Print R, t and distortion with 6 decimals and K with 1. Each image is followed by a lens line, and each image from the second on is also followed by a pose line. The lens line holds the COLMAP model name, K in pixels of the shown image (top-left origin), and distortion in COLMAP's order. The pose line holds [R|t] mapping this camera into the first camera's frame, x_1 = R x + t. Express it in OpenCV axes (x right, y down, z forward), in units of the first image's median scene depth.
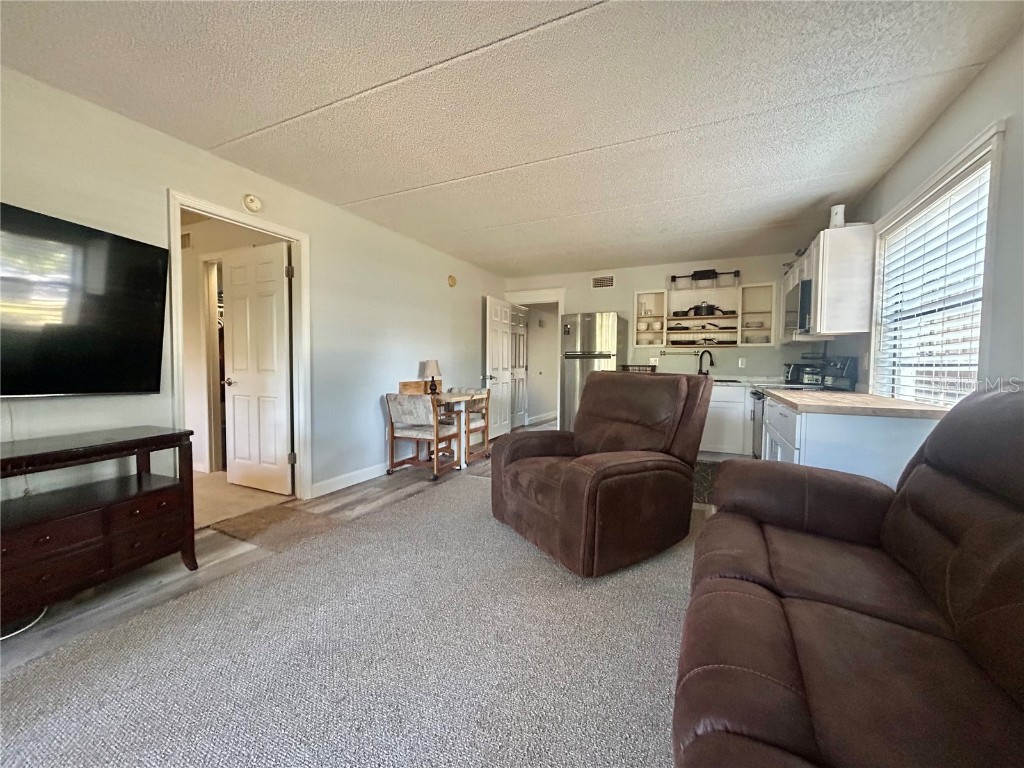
lens RADIAL K [[415.8, 0, 510.9], [0, 415.8, 381.5], [0, 0, 1]] dist [-0.000001, 0.000493]
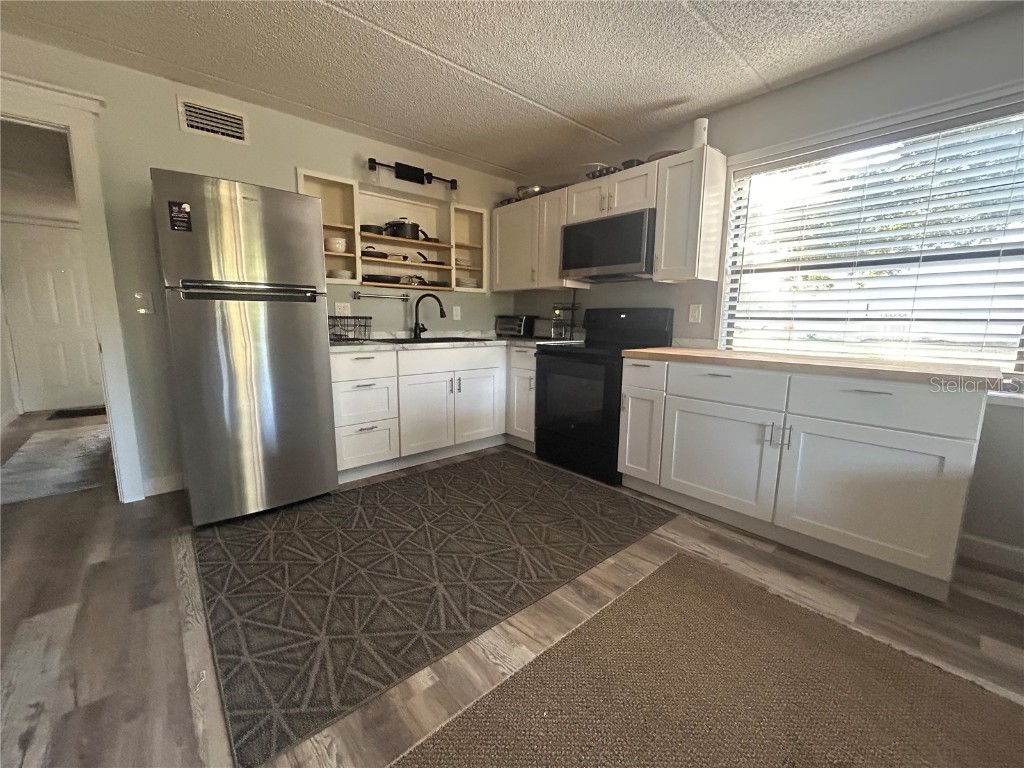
lens RADIAL K [[415.8, 0, 510.9], [0, 415.8, 381.5], [0, 0, 1]] dist [-0.000001, 0.000493]
pose [[0.393264, -0.143538, 0.908152, -0.097532], [0.031755, 0.989270, 0.142608, -0.025909], [-0.918877, -0.027245, 0.393602, 0.588108]]
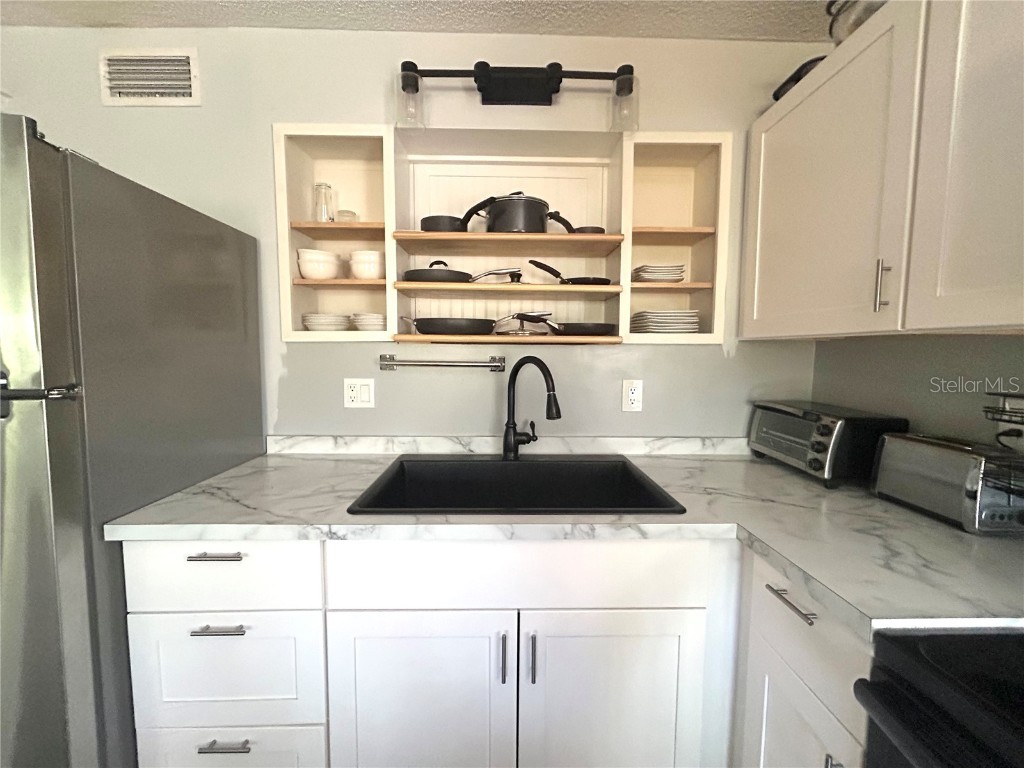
lens RADIAL K [[415.8, 0, 510.9], [0, 415.8, 381.5], [0, 0, 1]] dist [-0.000001, 0.000493]
pose [[0.894083, -0.034461, 0.446574, 0.323742], [0.019025, 0.999058, 0.039006, -0.066771], [-0.447497, -0.026378, 0.893896, 0.733054]]
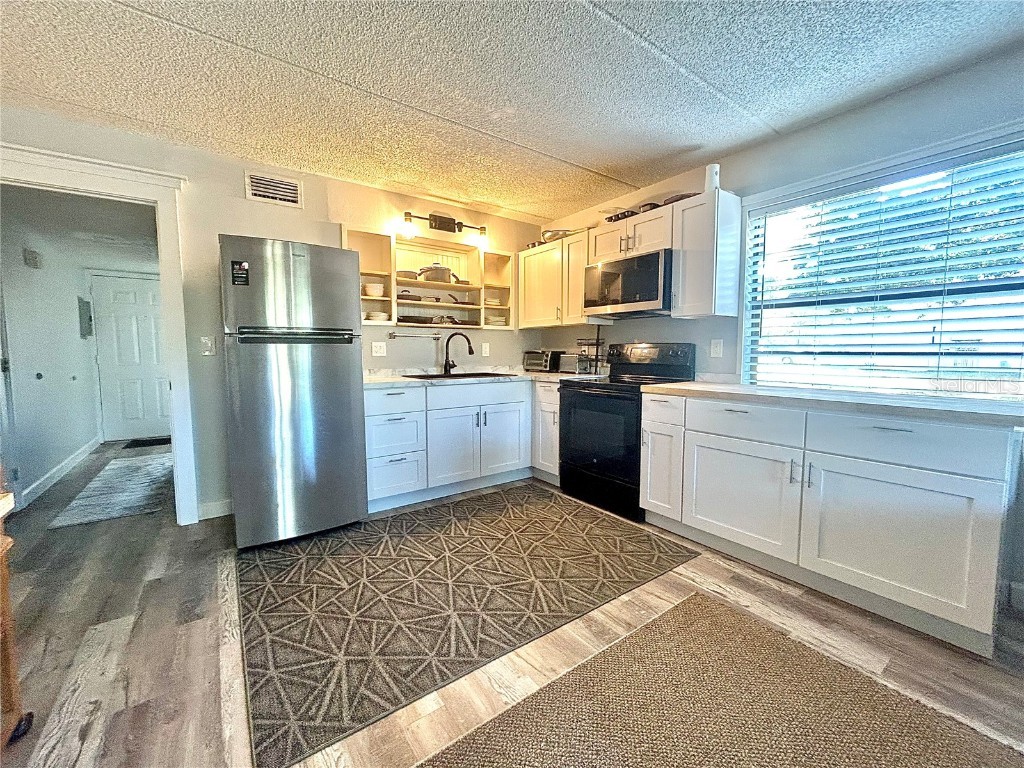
lens RADIAL K [[415.8, 0, 510.9], [0, 415.8, 381.5], [0, 0, 1]] dist [-0.000001, 0.000493]
pose [[0.477976, -0.074452, 0.875212, -0.105992], [0.042817, 0.997192, 0.061446, -0.030383], [-0.877328, 0.008104, 0.479822, 0.559233]]
